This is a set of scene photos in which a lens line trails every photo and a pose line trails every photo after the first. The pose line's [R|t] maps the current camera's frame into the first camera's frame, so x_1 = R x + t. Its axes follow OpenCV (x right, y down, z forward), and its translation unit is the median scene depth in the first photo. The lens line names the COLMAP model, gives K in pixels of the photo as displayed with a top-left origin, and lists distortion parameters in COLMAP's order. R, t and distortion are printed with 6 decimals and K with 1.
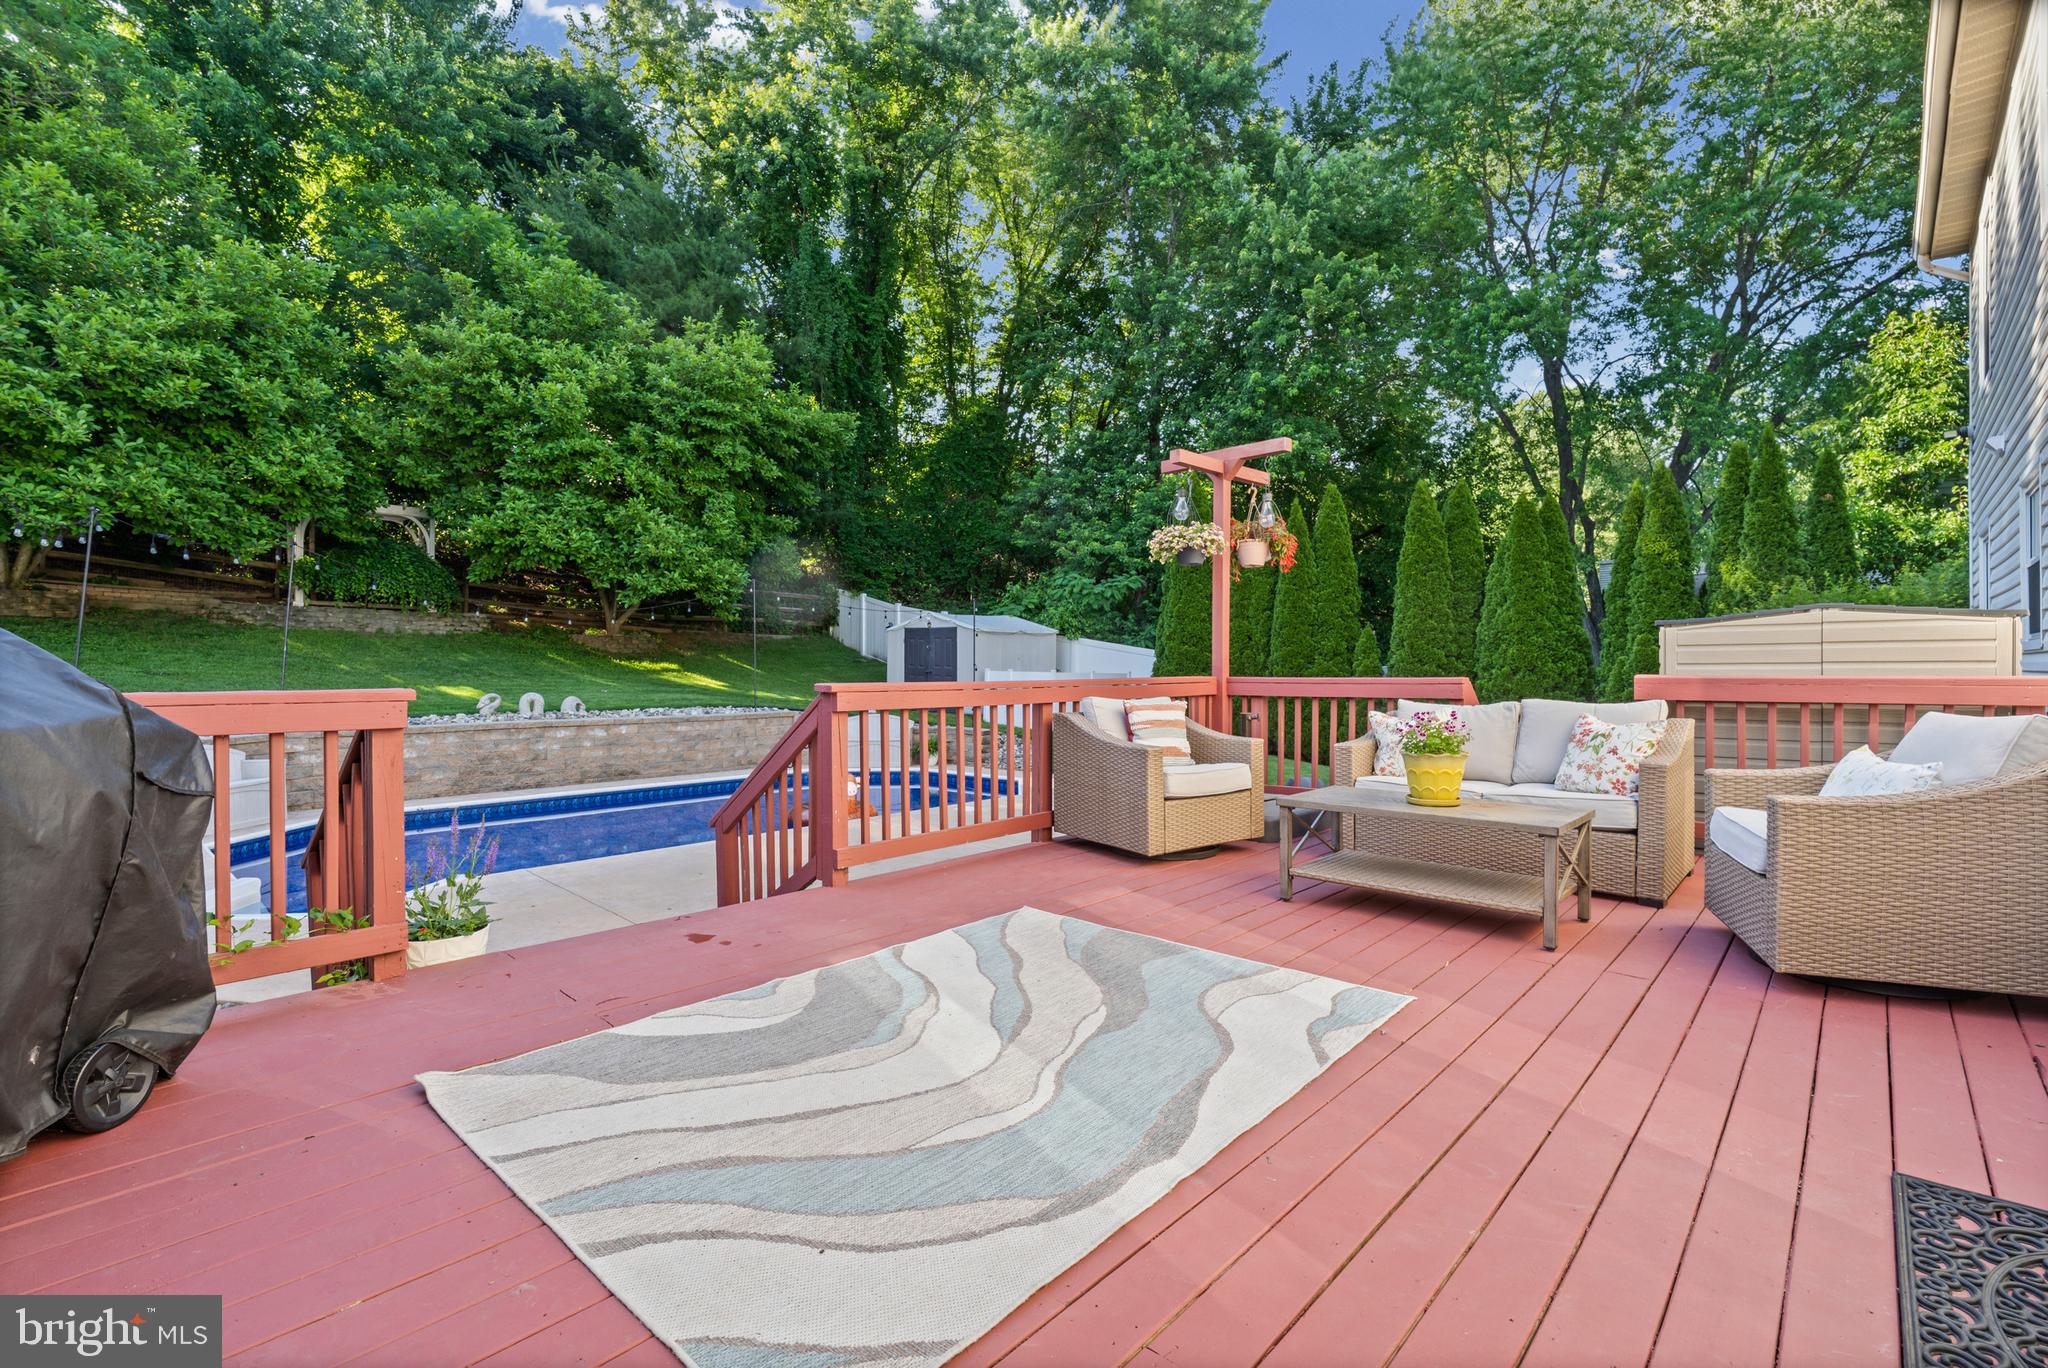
lens RADIAL K [[929.9, 0, 1035.0], [0, 929.9, 678.4], [0, 0, 1]] dist [-0.014391, 0.000414]
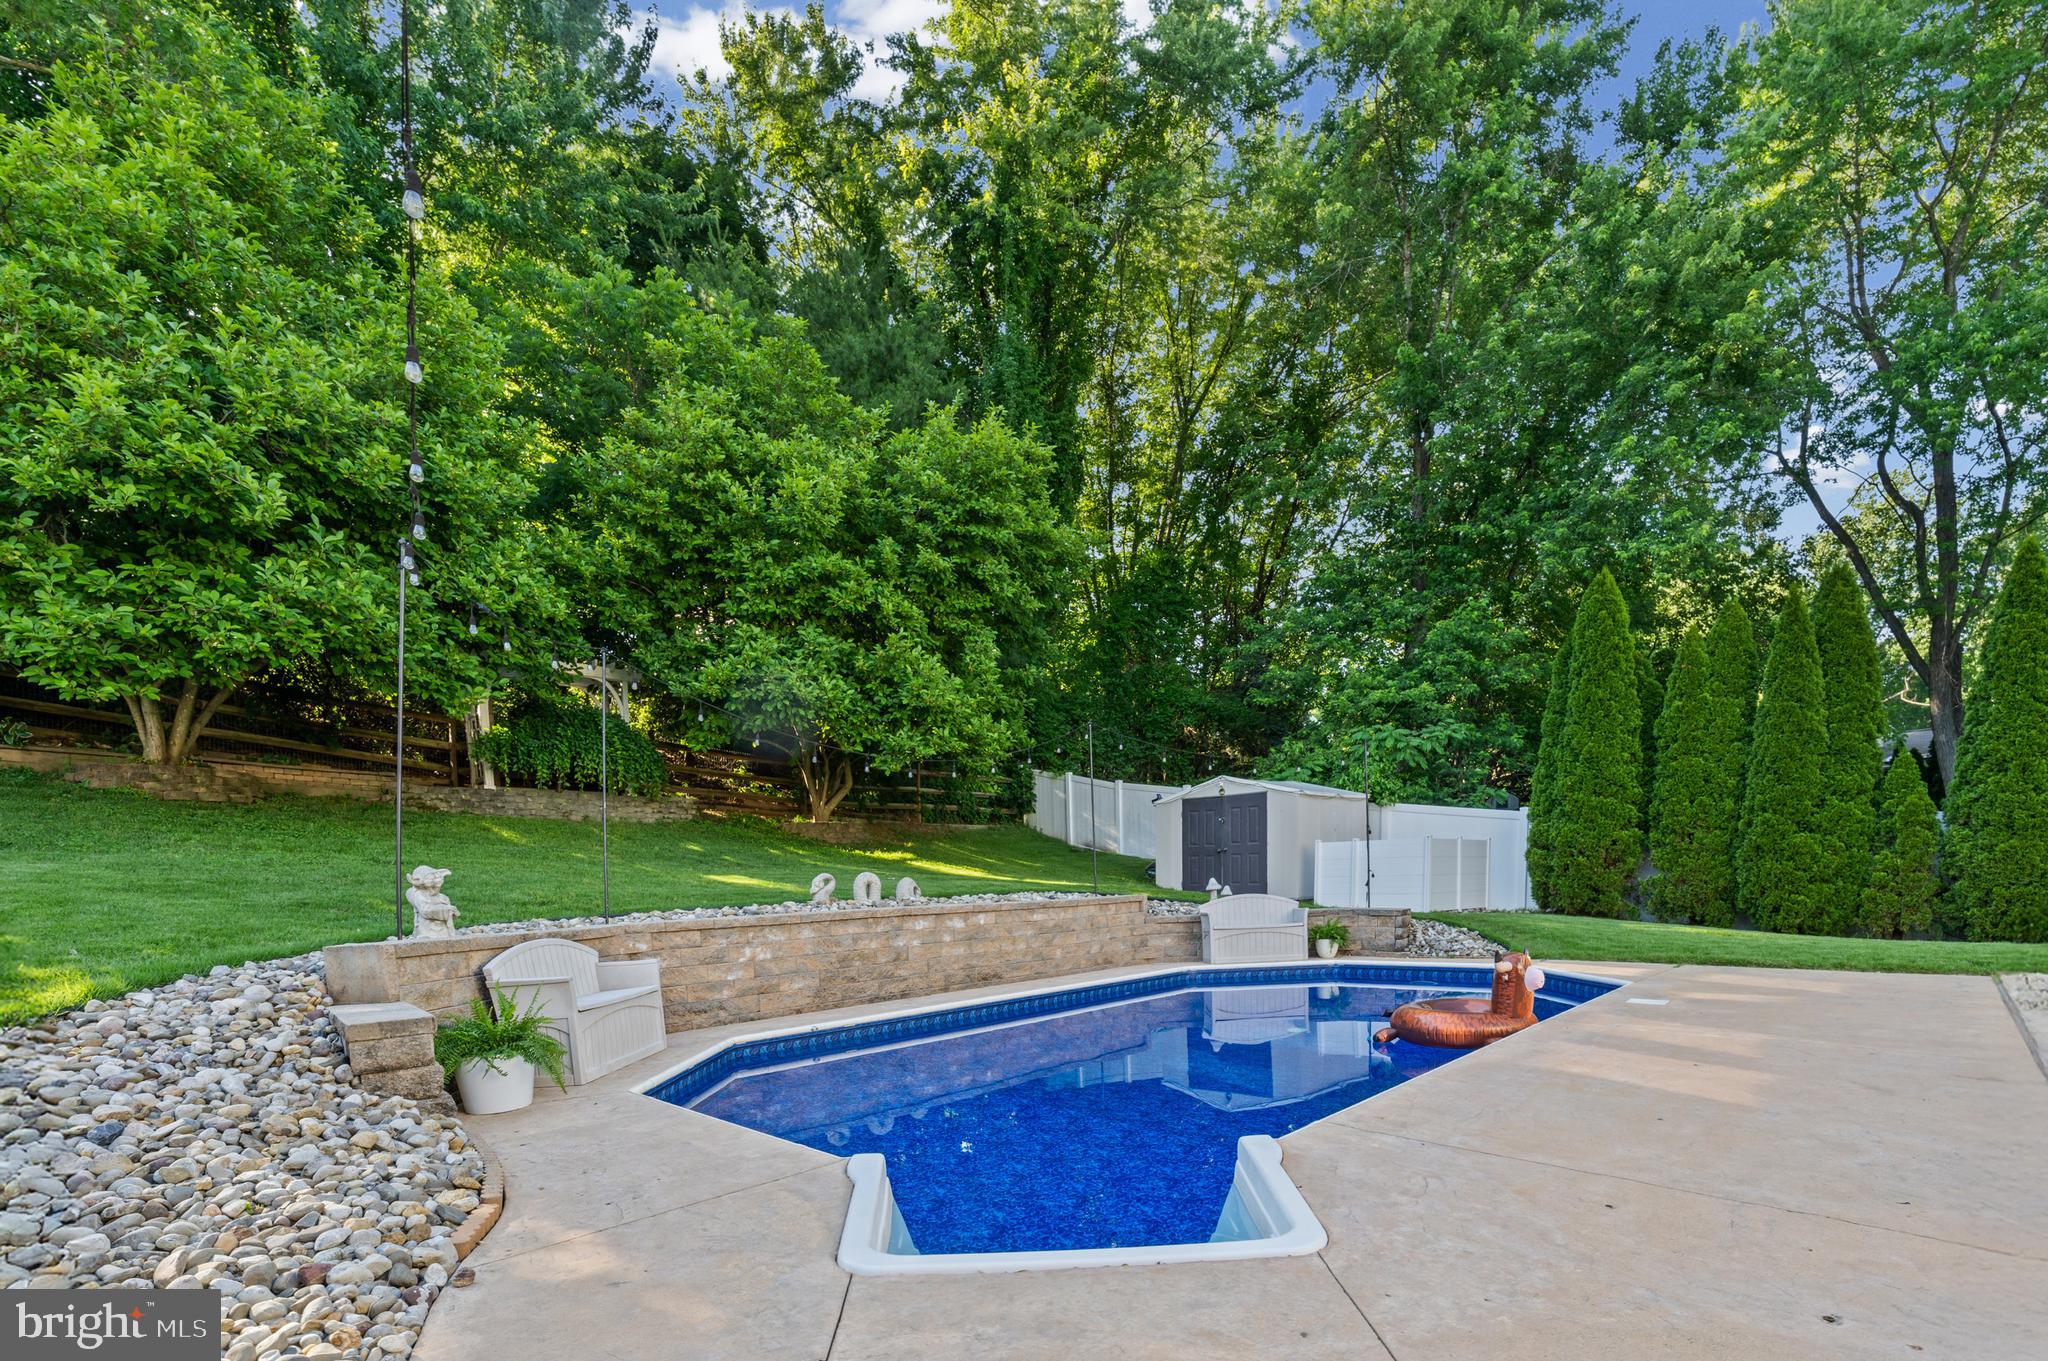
lens RADIAL K [[948.9, 0, 1005.6], [0, 948.9, 965.8], [0, 0, 1]] dist [-0.004262, 0.000299]
pose [[0.997175, -0.030807, -0.068500, -0.303452], [0.035854, 0.996634, 0.073718, 0.030141], [0.065998, -0.075966, 0.994924, 0.196731]]
